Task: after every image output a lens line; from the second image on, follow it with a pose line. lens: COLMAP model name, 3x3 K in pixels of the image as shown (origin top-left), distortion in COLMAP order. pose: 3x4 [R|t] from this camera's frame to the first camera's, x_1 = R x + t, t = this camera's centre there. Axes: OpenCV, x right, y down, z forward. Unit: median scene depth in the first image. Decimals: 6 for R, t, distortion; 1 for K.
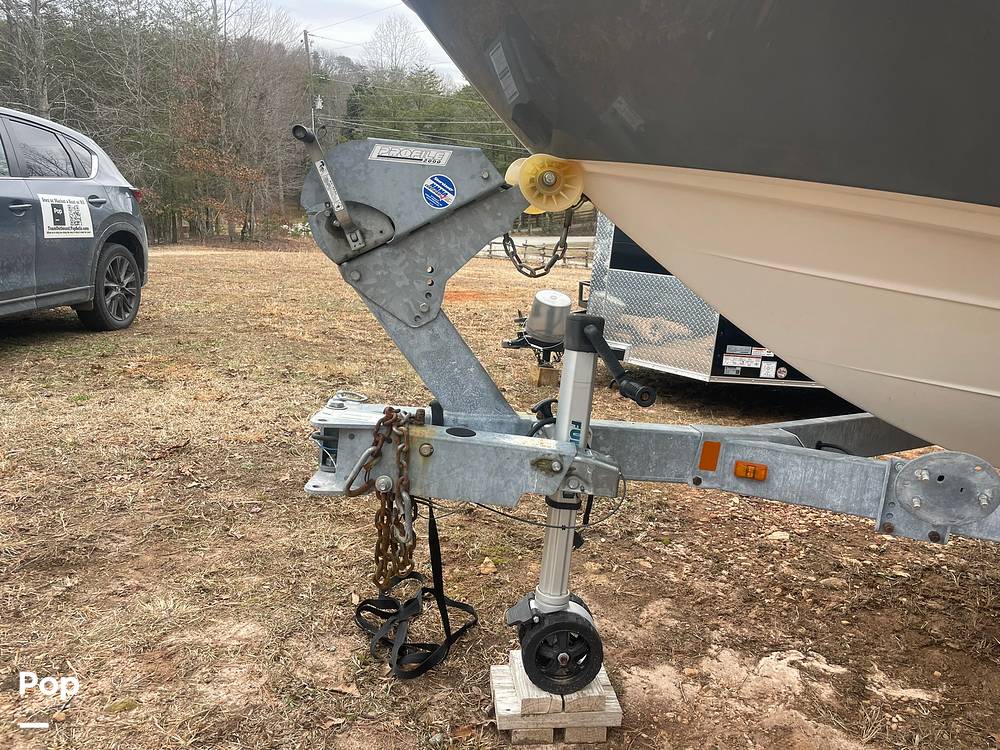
lens RADIAL K [[761.3, 0, 503.3], [0, 761.3, 367.0], [0, 0, 1]] dist [0.089530, -0.121630]
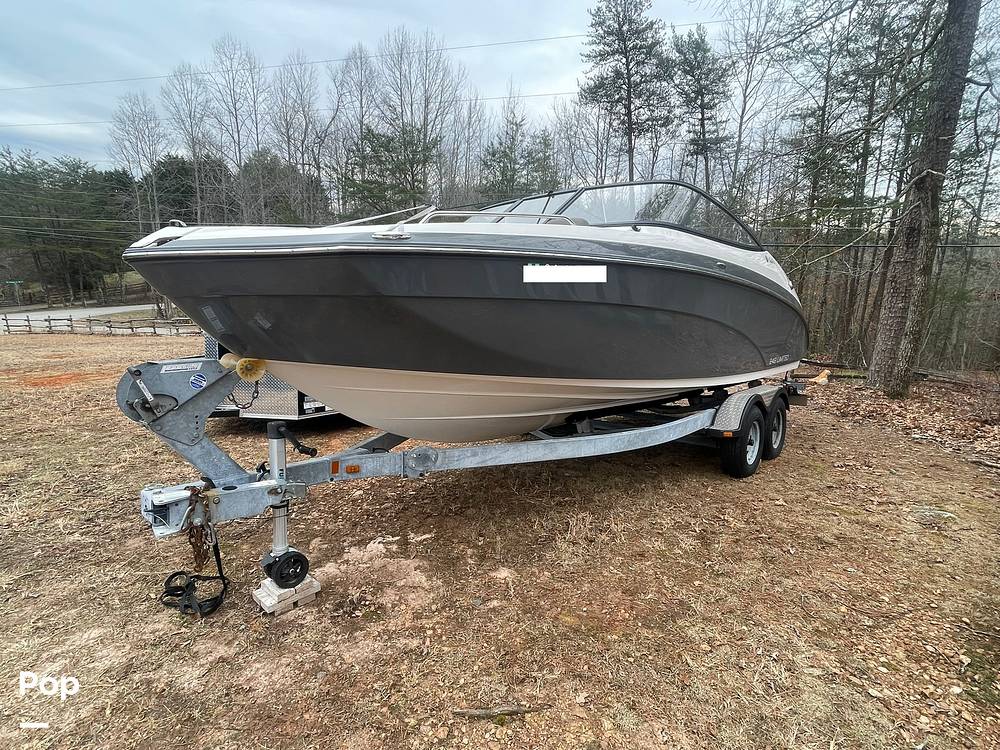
lens RADIAL K [[533.7, 0, 504.7], [0, 533.7, 373.5], [0, 0, 1]] dist [-0.002551, -0.002774]
pose [[0.758424, -0.152263, 0.633727, -0.316212], [0.162707, 0.985775, 0.042125, -0.146185], [-0.631126, 0.071163, 0.772409, -0.588751]]
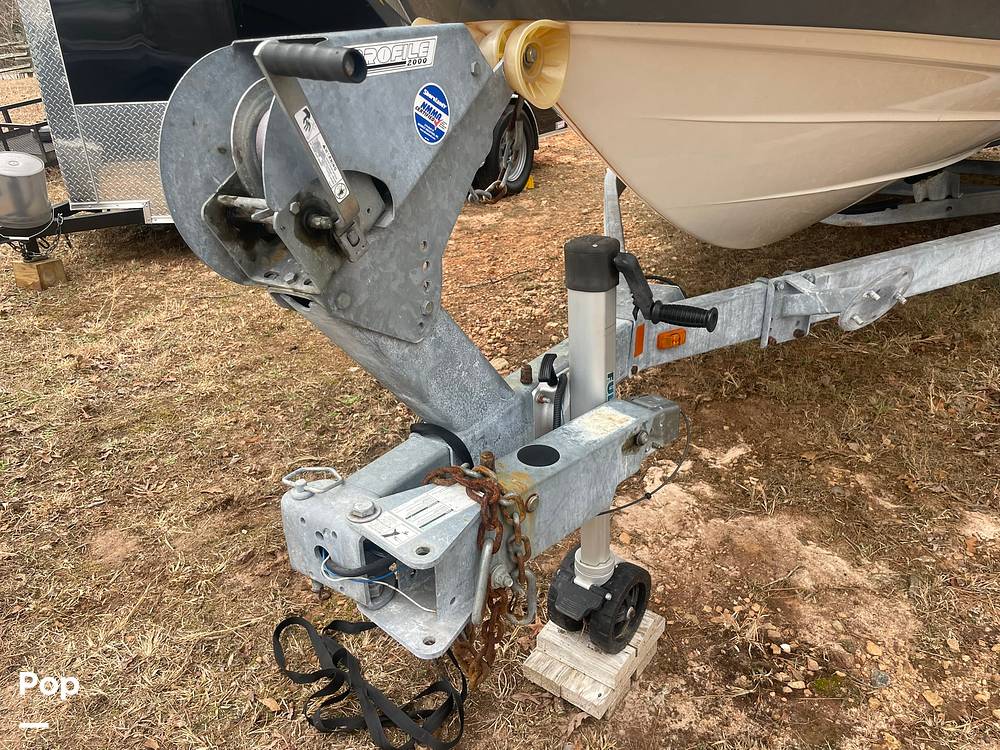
lens RADIAL K [[761.2, 0, 497.0], [0, 761.2, 383.7], [0, 0, 1]] dist [0.087121, -0.123459]
pose [[0.678428, -0.419944, 0.602812, -0.406570], [0.223243, 0.899564, 0.375428, -0.211736], [-0.699927, -0.120128, 0.704040, 0.445773]]
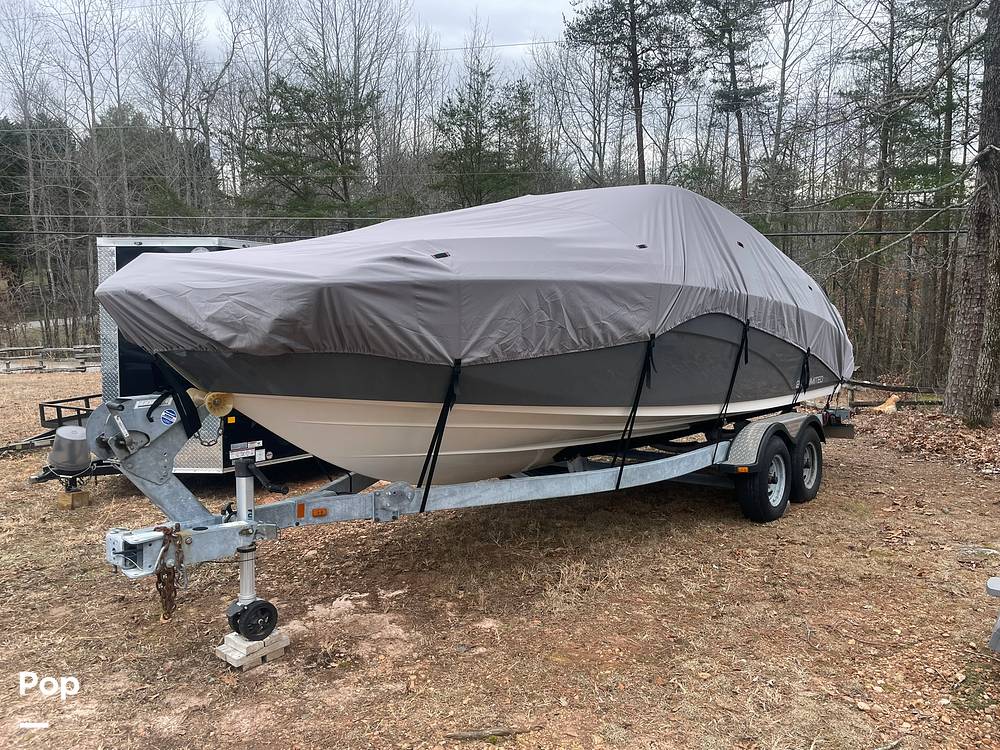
lens RADIAL K [[761.3, 0, 503.3], [0, 761.3, 367.0], [0, 0, 1]] dist [0.089530, -0.121630]
pose [[0.729240, -0.131475, 0.671509, -0.677774], [0.189114, 0.981867, -0.013132, -0.137511], [-0.657606, 0.136568, 0.740880, -0.977005]]
